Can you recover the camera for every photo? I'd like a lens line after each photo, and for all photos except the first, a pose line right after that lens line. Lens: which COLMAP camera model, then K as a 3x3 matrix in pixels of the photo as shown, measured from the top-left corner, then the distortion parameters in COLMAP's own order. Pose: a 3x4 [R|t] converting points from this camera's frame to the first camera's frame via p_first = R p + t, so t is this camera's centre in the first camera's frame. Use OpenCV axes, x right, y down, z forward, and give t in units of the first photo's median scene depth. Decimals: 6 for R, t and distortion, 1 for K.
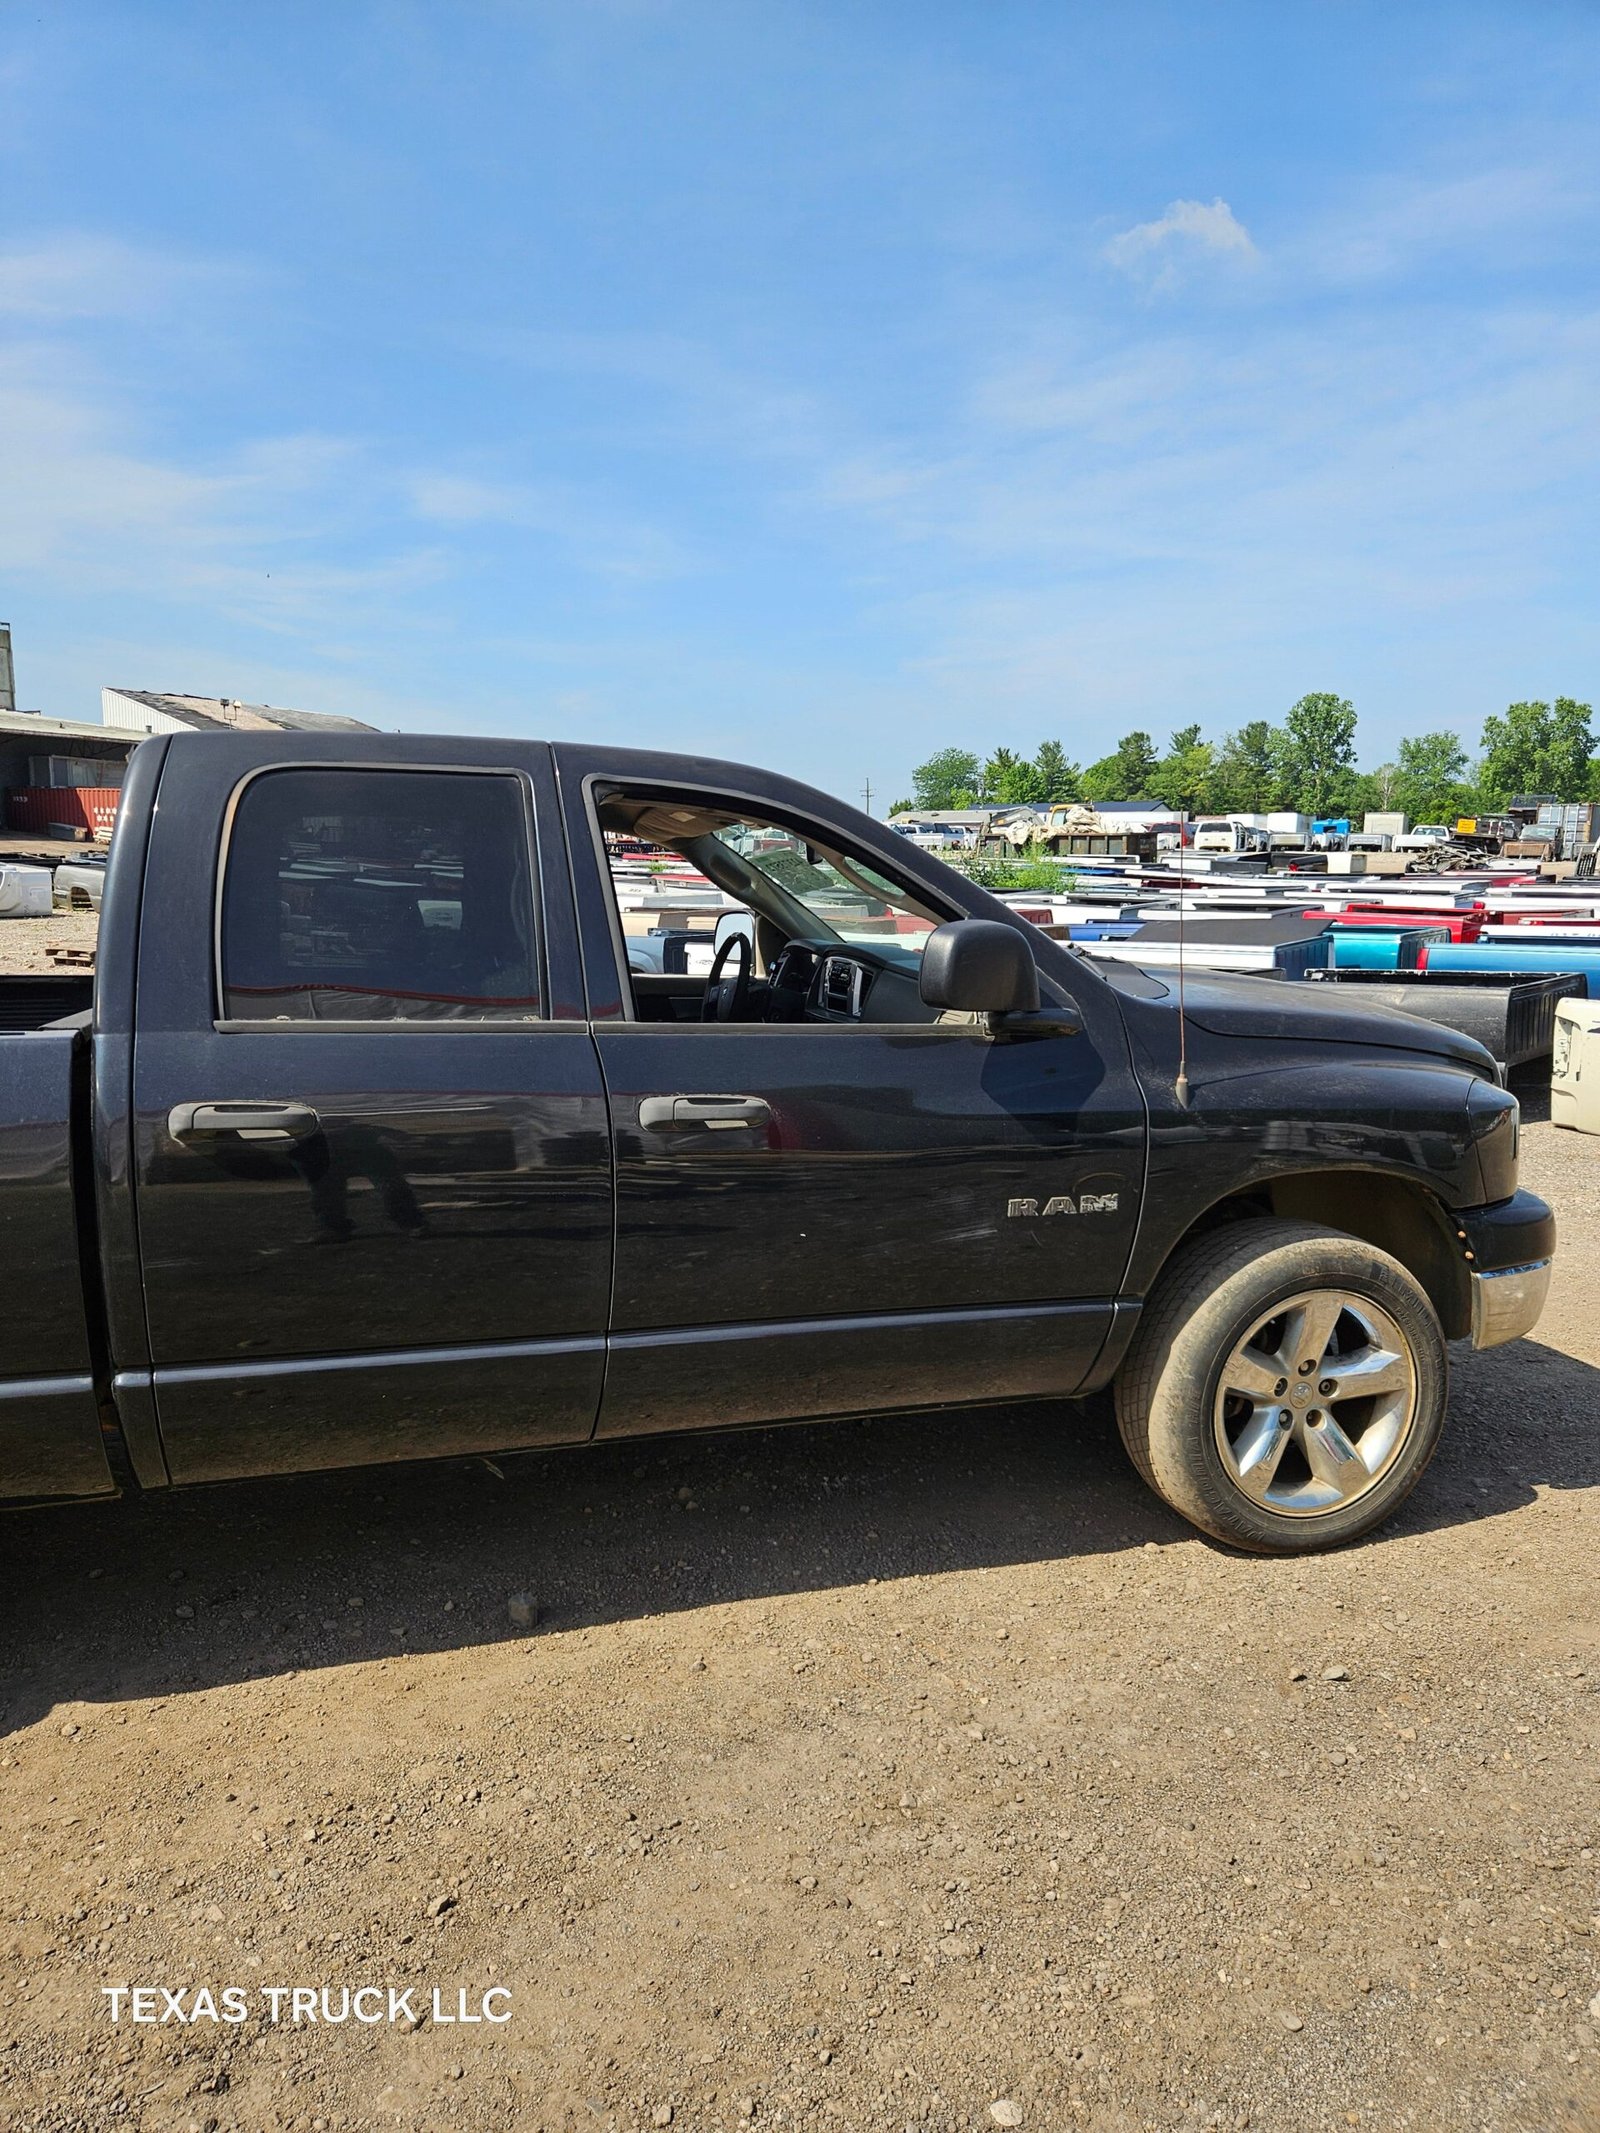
lens RADIAL K [[1444.8, 0, 788.3], [0, 1444.8, 1059.7], [0, 0, 1]] dist [0.054548, -0.043209]
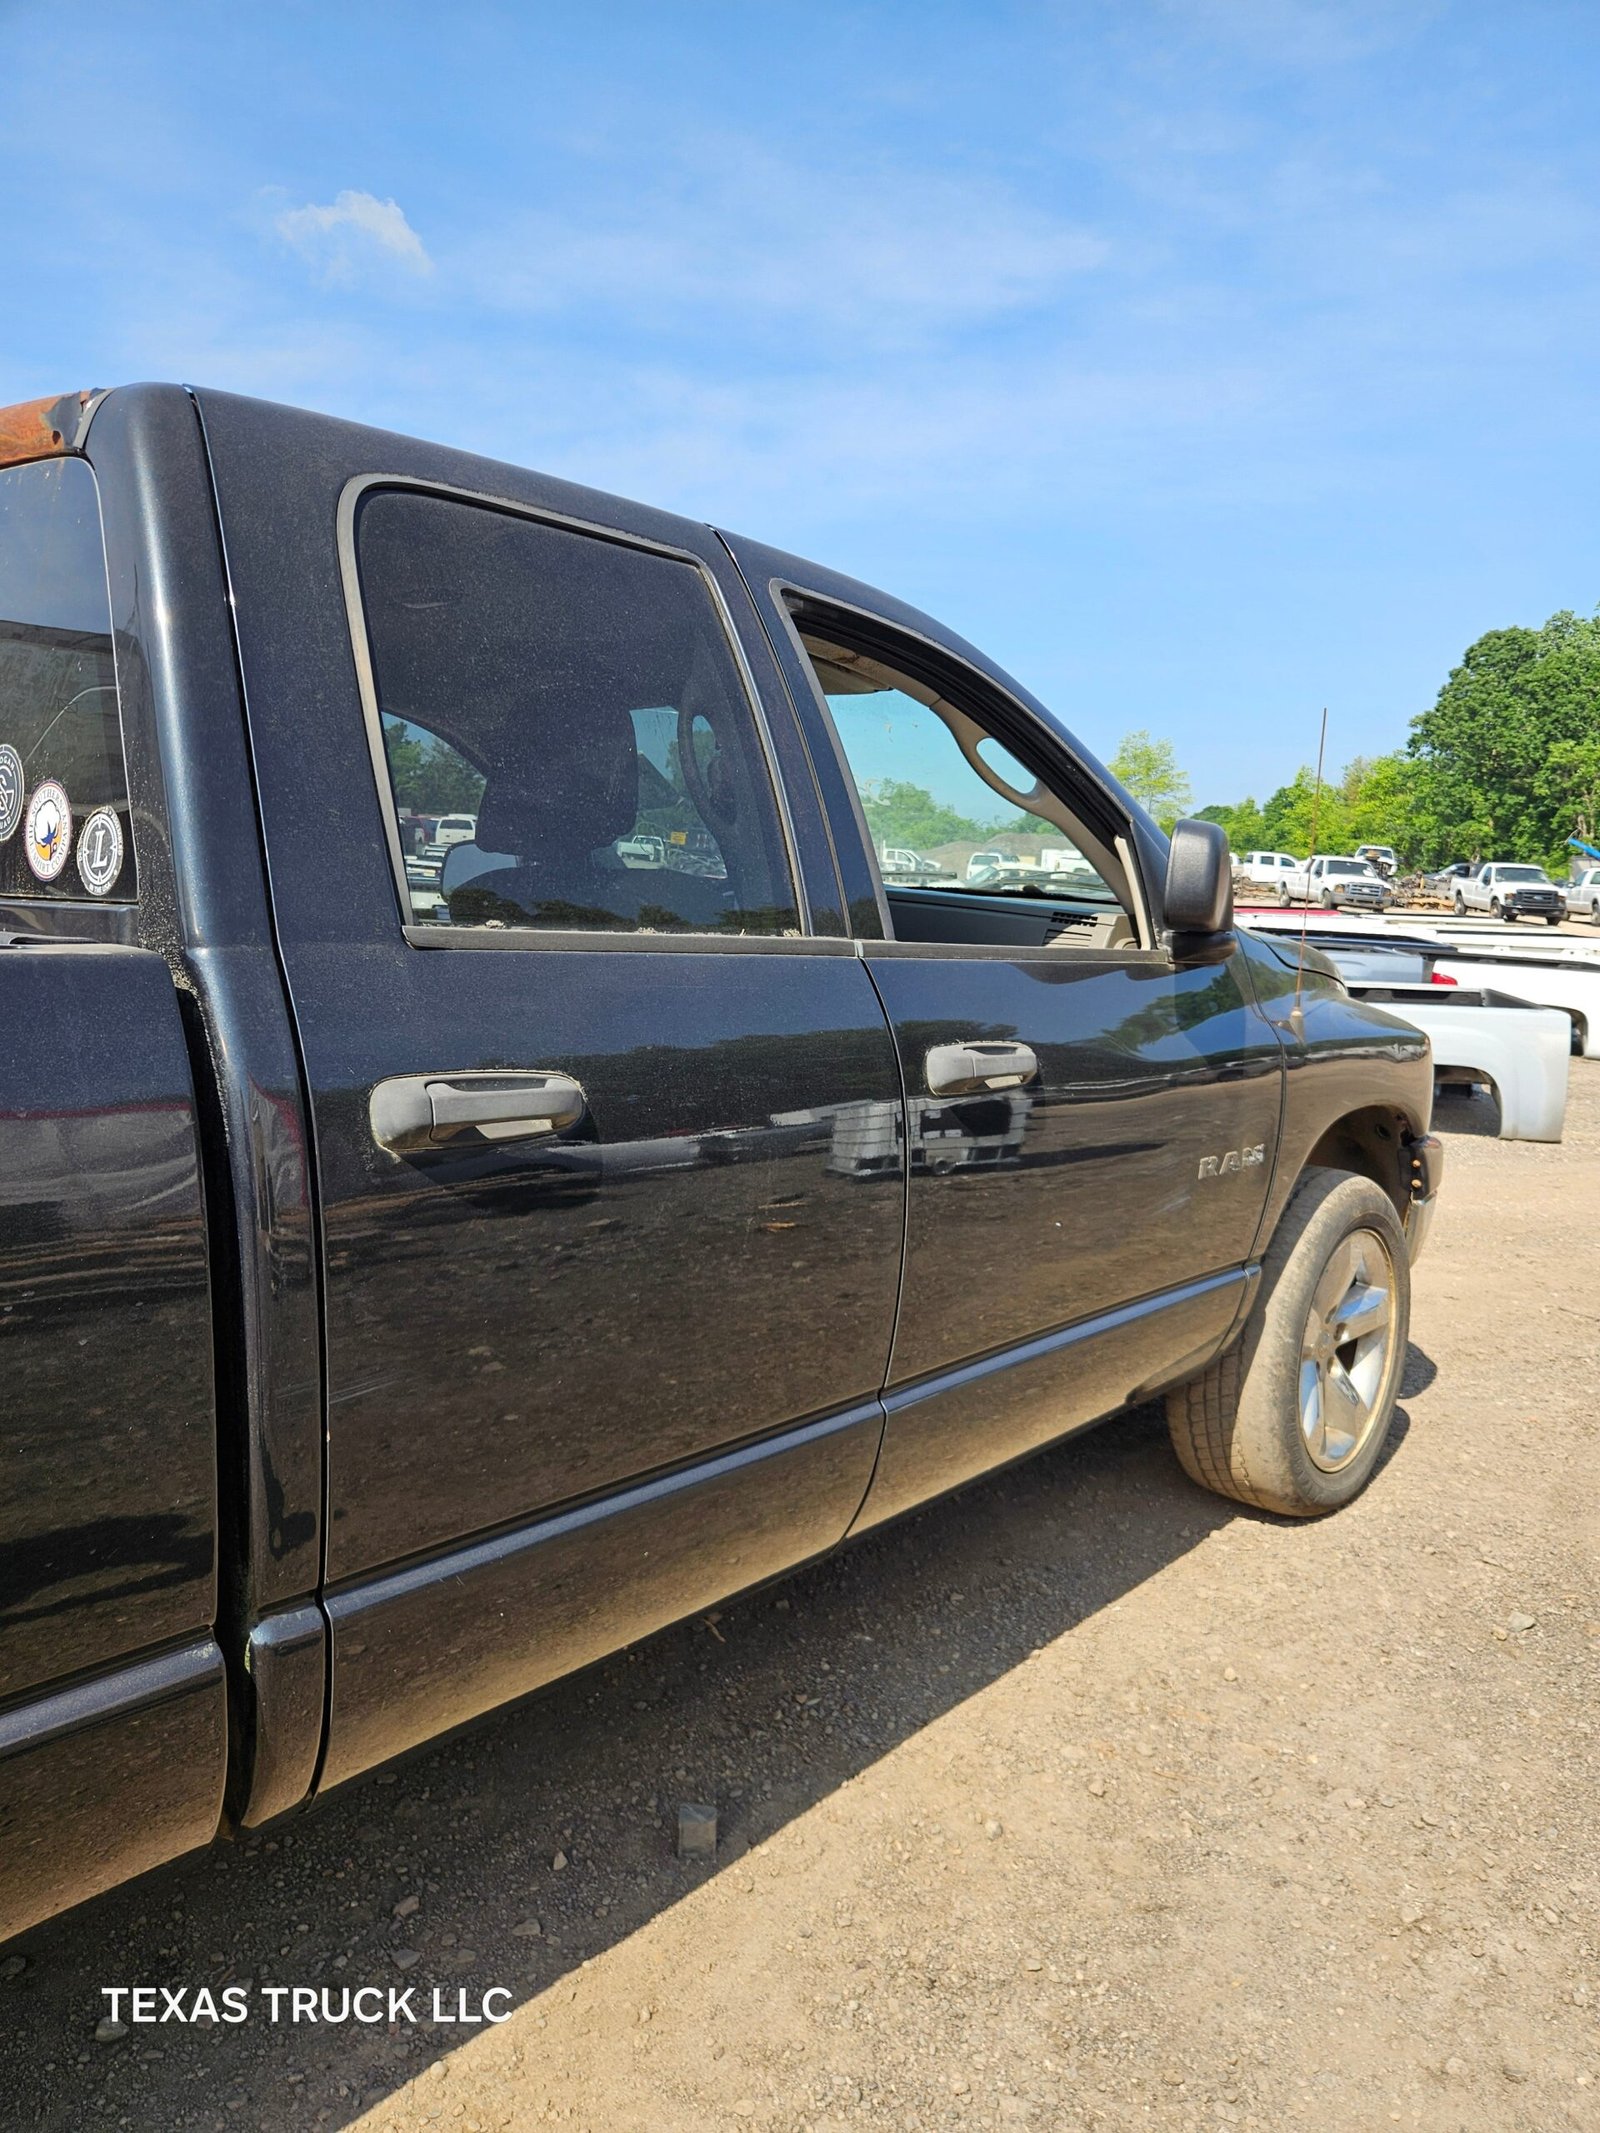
lens RADIAL K [[1444.8, 0, 828.2], [0, 1444.8, 1047.4], [0, 0, 1]] dist [0.054548, -0.043209]
pose [[0.846323, -0.037971, 0.531315, -0.475677], [0.042894, 0.999075, 0.003074, 0.019863], [-0.530941, 0.020189, 0.847169, 0.395899]]
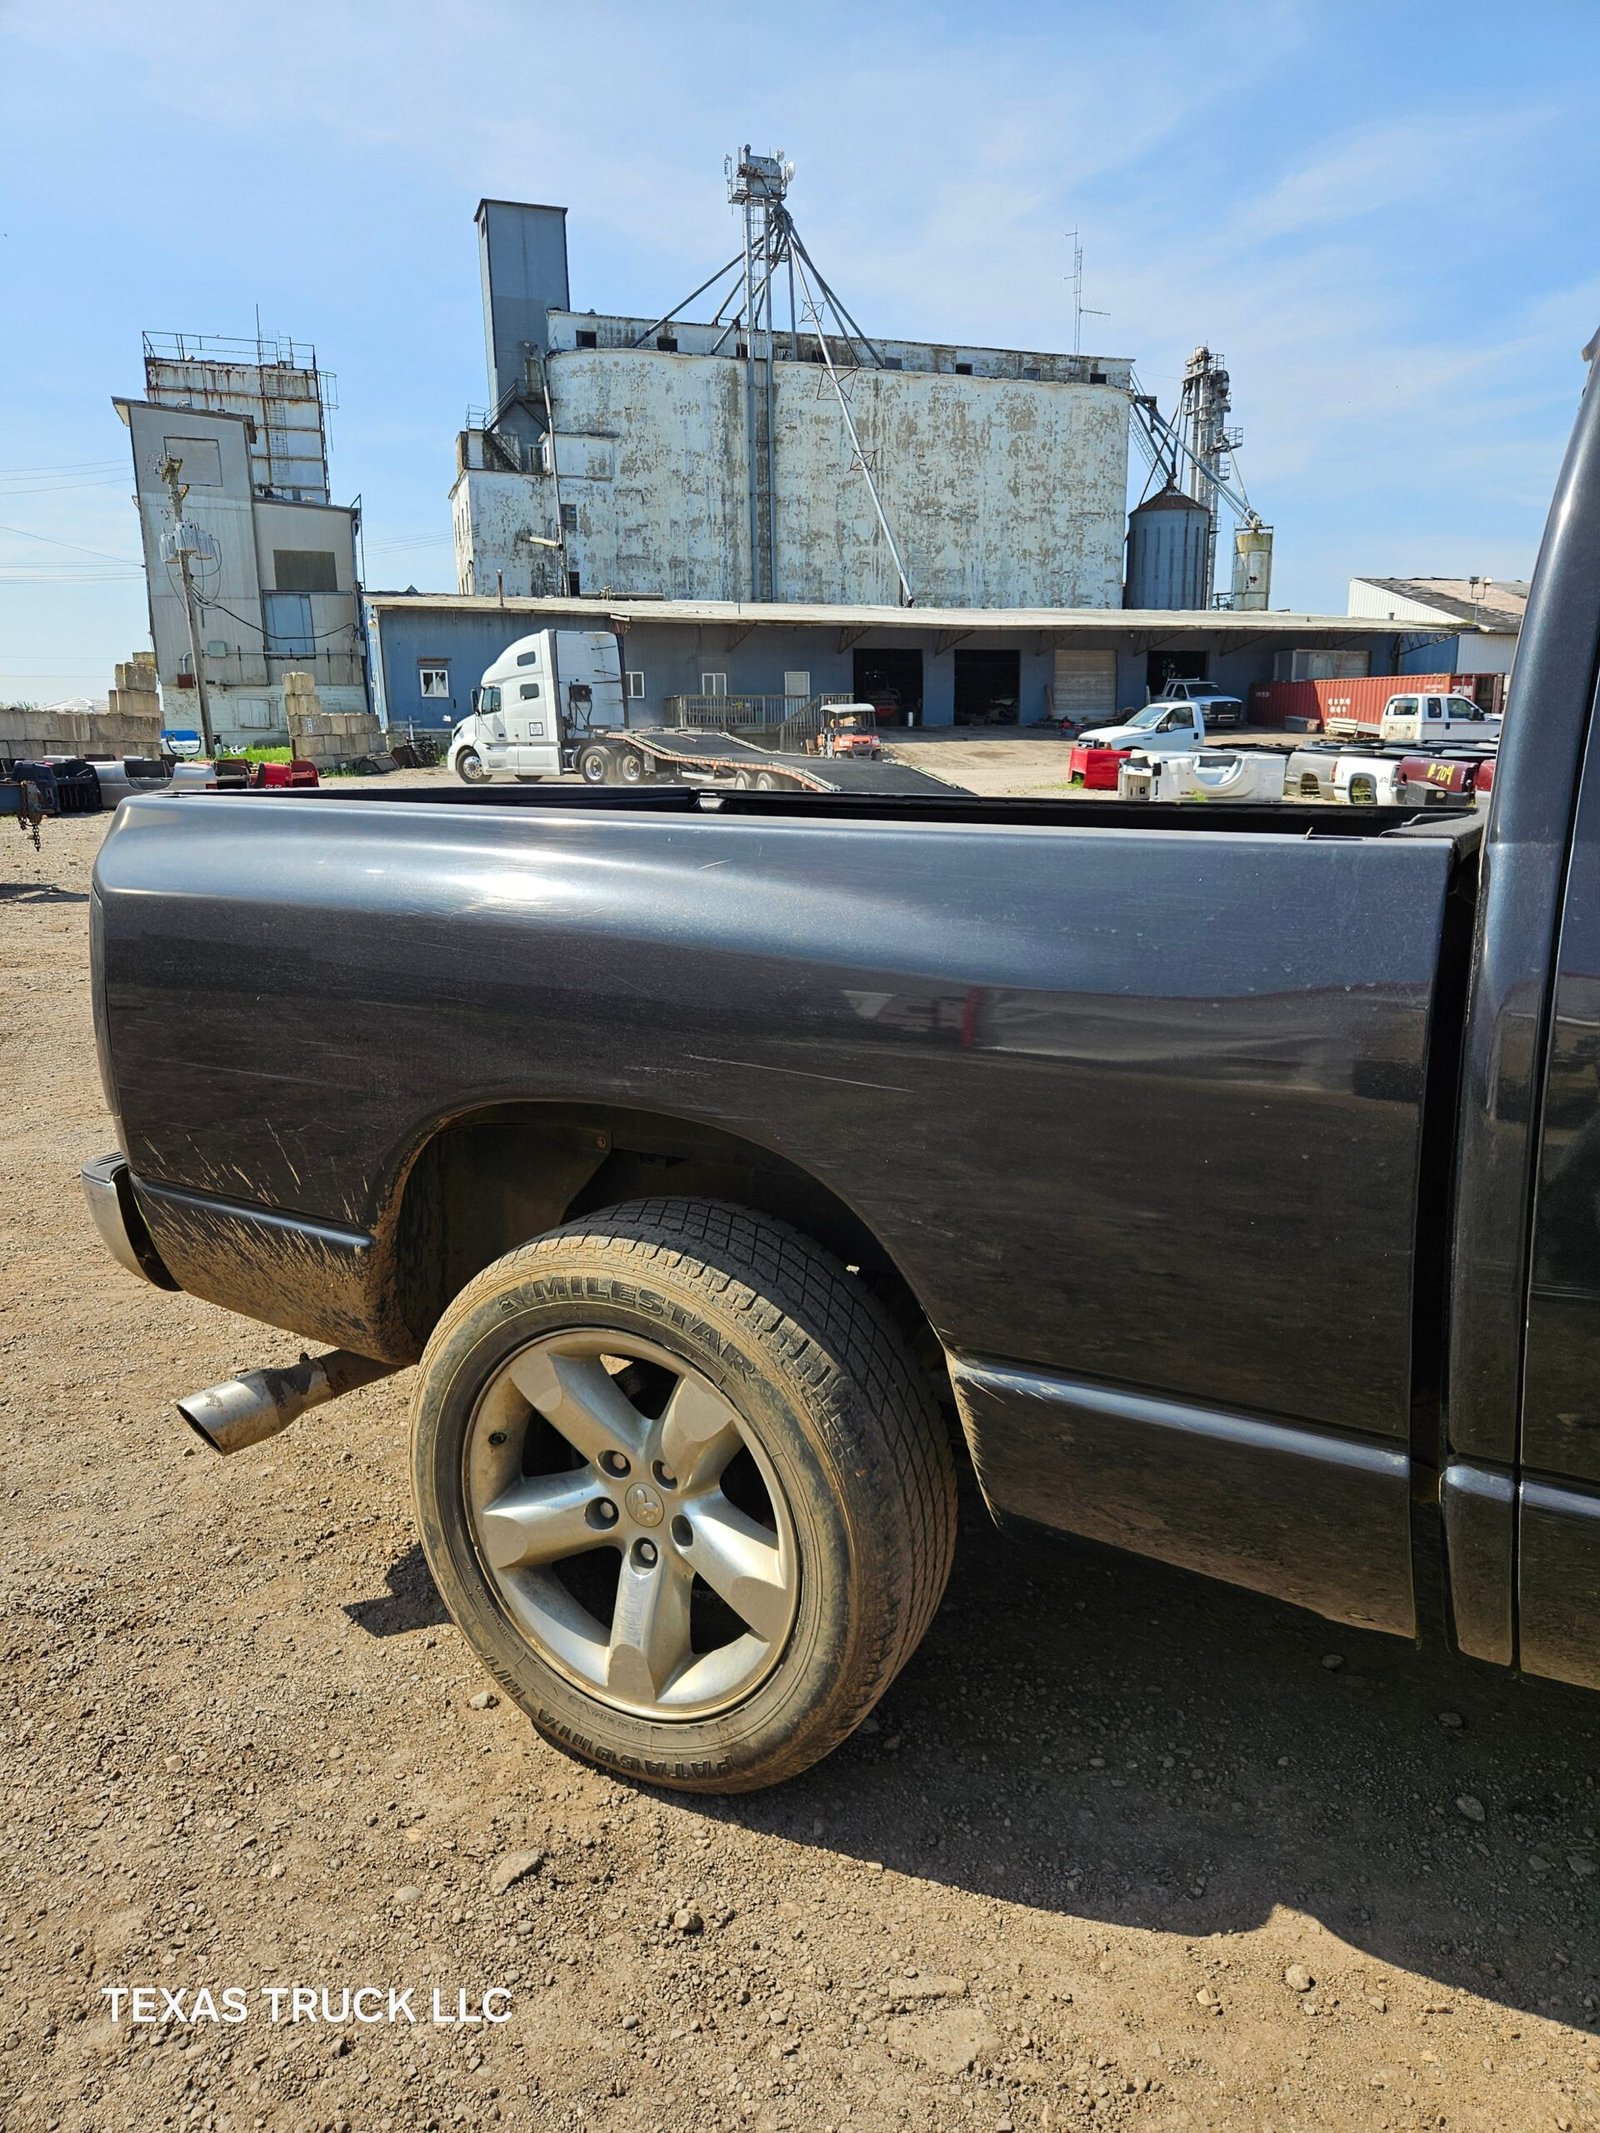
lens RADIAL K [[1444.8, 0, 815.1], [0, 1444.8, 1055.3], [0, 0, 1]] dist [0.054548, -0.043209]
pose [[0.720721, 0.127382, -0.681421, -0.237046], [-0.081937, 0.991735, 0.098729, 0.023252], [0.688366, -0.015322, 0.725202, 0.373380]]
